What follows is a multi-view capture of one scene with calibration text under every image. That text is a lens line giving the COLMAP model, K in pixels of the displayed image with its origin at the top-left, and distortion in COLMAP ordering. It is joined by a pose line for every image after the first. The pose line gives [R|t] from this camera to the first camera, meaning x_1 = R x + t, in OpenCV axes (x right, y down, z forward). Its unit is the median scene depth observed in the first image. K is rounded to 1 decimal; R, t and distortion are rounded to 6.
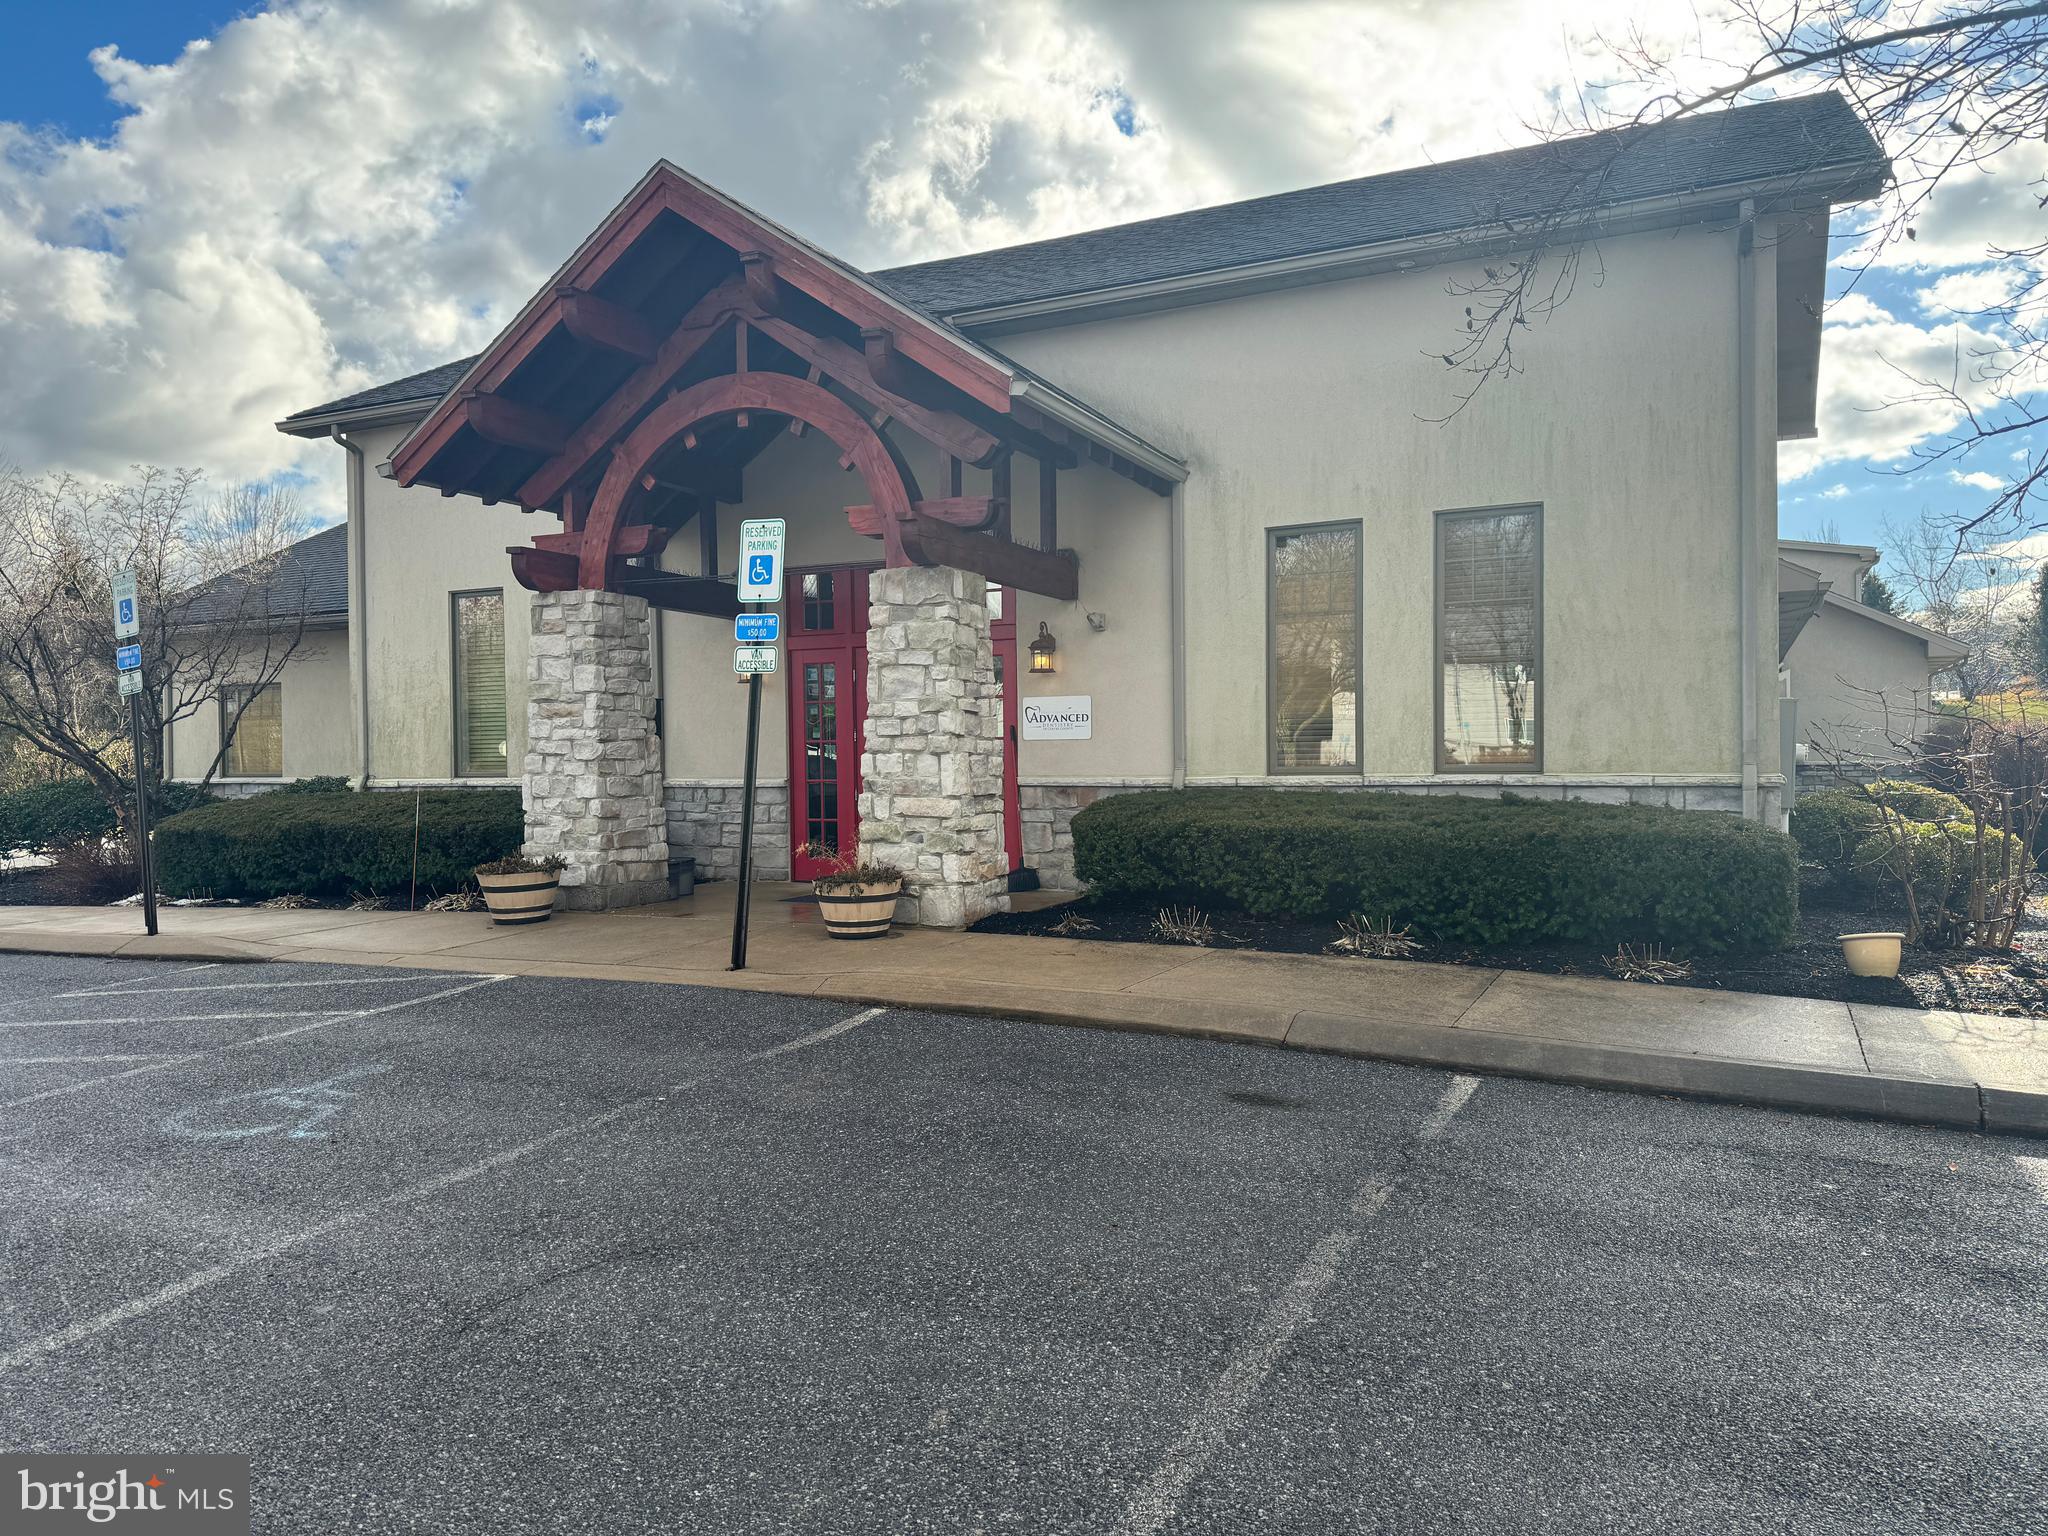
lens RADIAL K [[1374.9, 0, 1024.6], [0, 1374.9, 797.7], [0, 0, 1]] dist [0.144577, -0.241225]
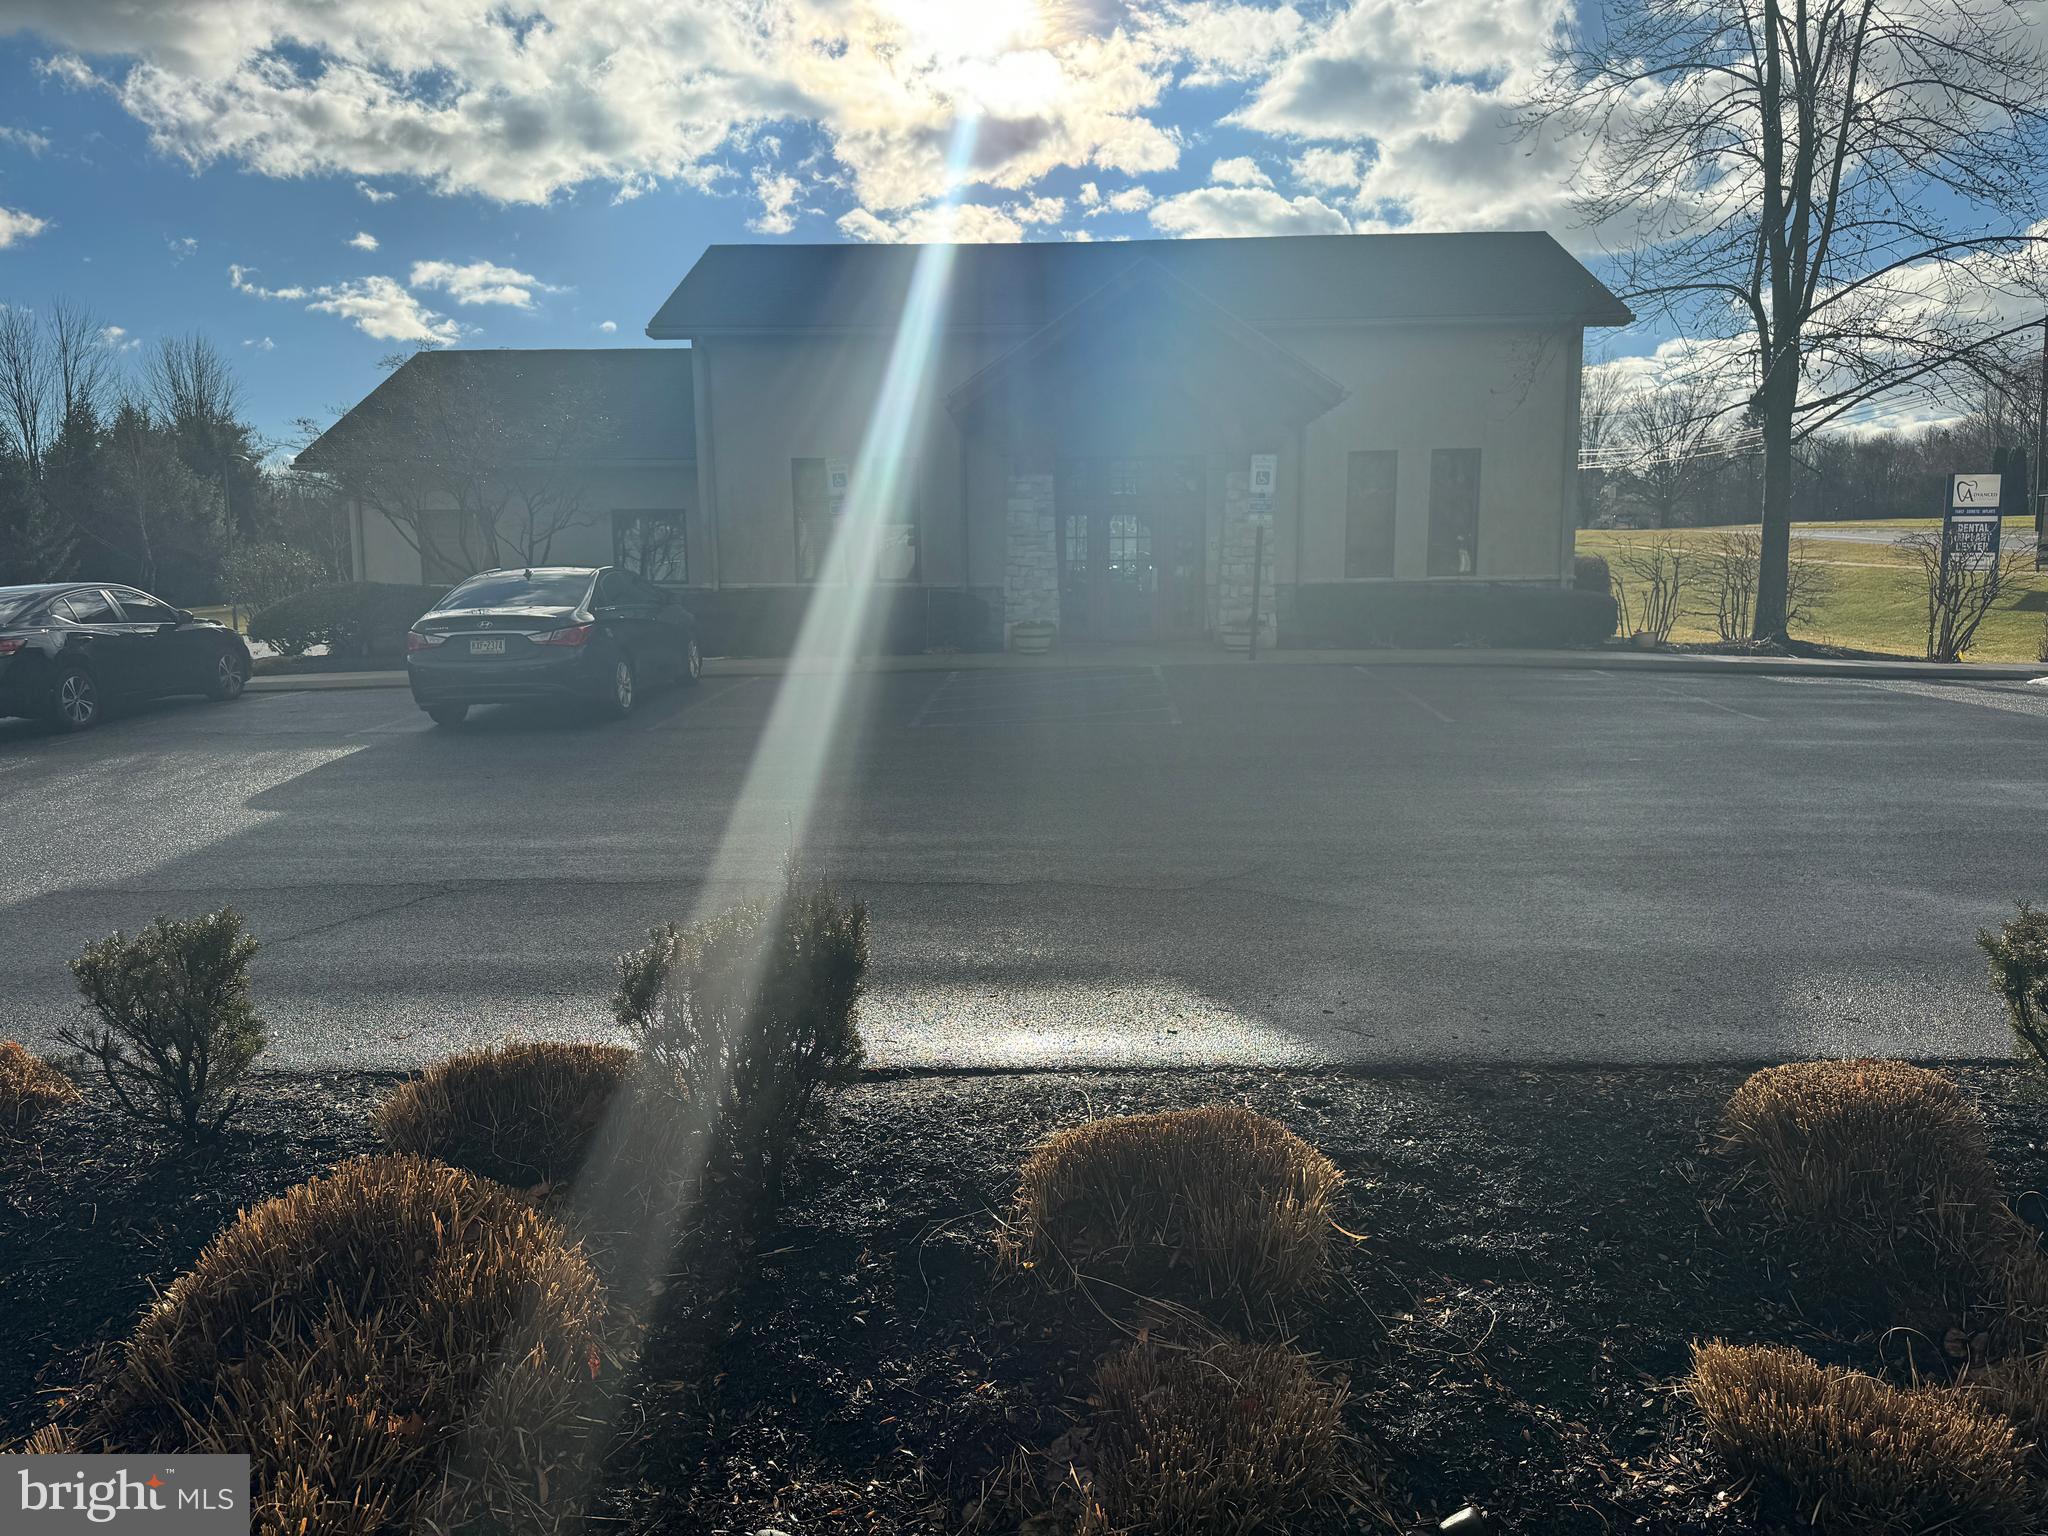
lens RADIAL K [[1461.0, 0, 1015.2], [0, 1461.0, 769.0], [0, 0, 1]] dist [0.134318, -0.102990]
pose [[0.917286, -0.044548, 0.395729, -1.215050], [0.009934, 0.995974, 0.089094, 0.068793], [-0.398105, -0.077794, 0.914035, -0.841235]]
